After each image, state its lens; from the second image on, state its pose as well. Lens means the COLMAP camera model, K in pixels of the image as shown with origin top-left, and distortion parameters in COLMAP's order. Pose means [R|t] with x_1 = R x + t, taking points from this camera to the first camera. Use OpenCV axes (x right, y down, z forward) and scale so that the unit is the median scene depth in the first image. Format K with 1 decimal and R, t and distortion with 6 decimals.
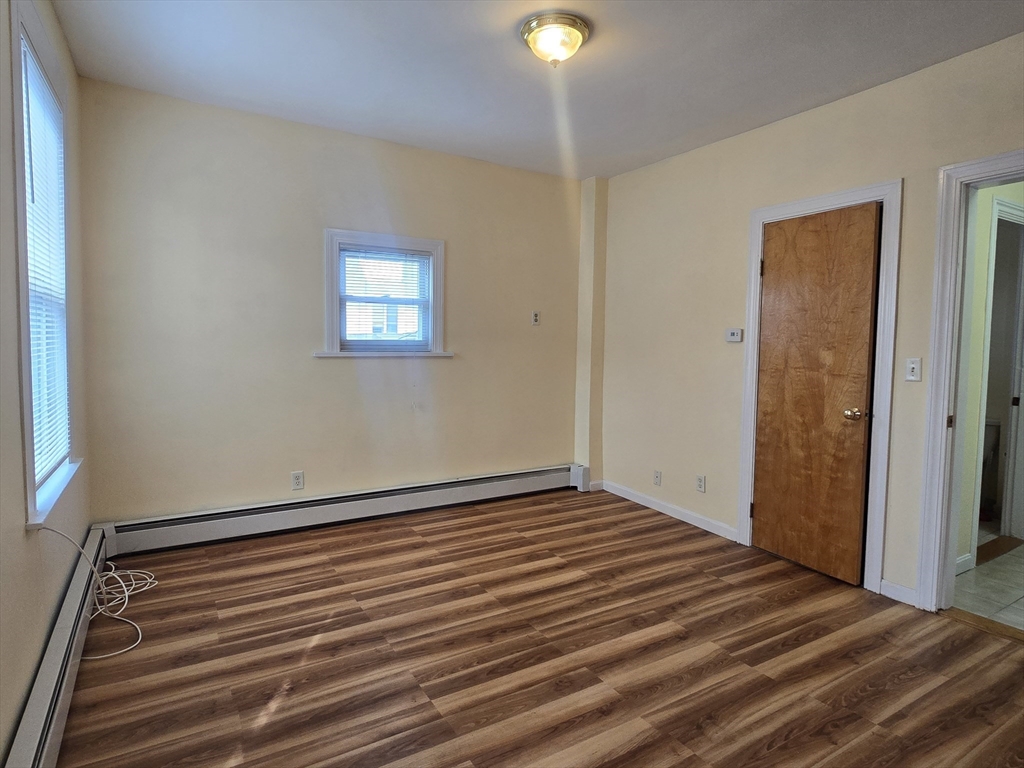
lens RADIAL K [[565.7, 0, 507.4], [0, 565.7, 382.0], [0, 0, 1]] dist [-0.001913, -0.002734]
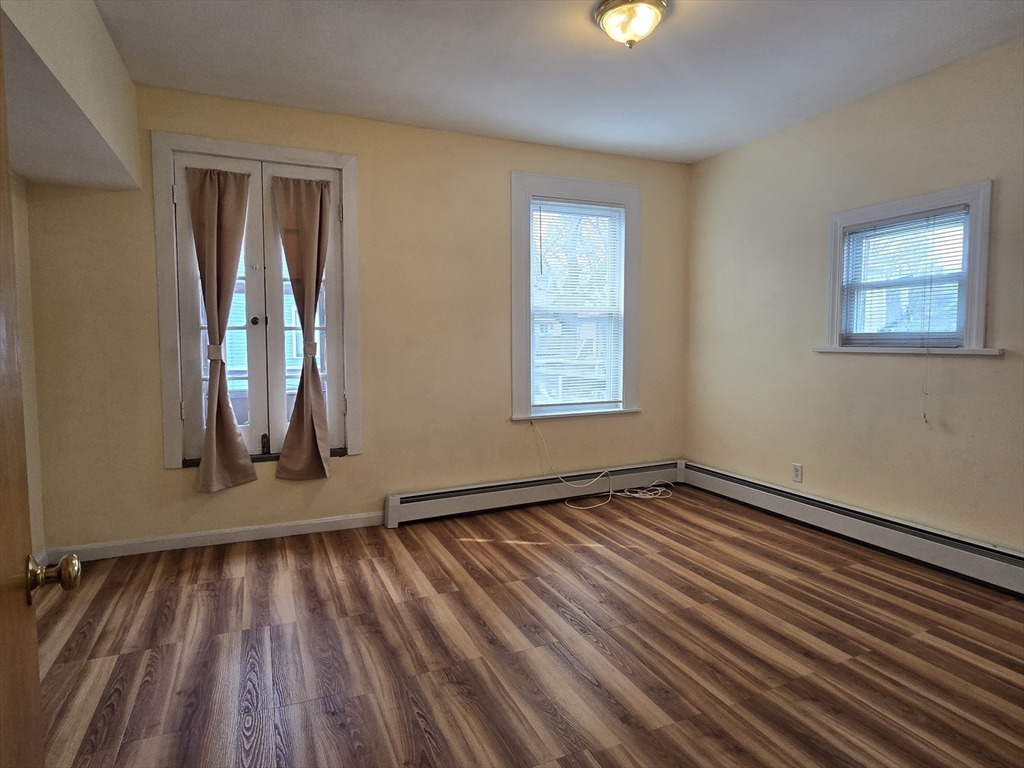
lens RADIAL K [[565.7, 0, 507.0], [0, 565.7, 377.7], [0, 0, 1]] dist [-0.001913, -0.002734]
pose [[-0.122281, 0.056679, -0.990876, 0.775688], [-0.066248, 0.995675, 0.065128, -0.031256], [0.990282, 0.073607, -0.117997, 0.661440]]
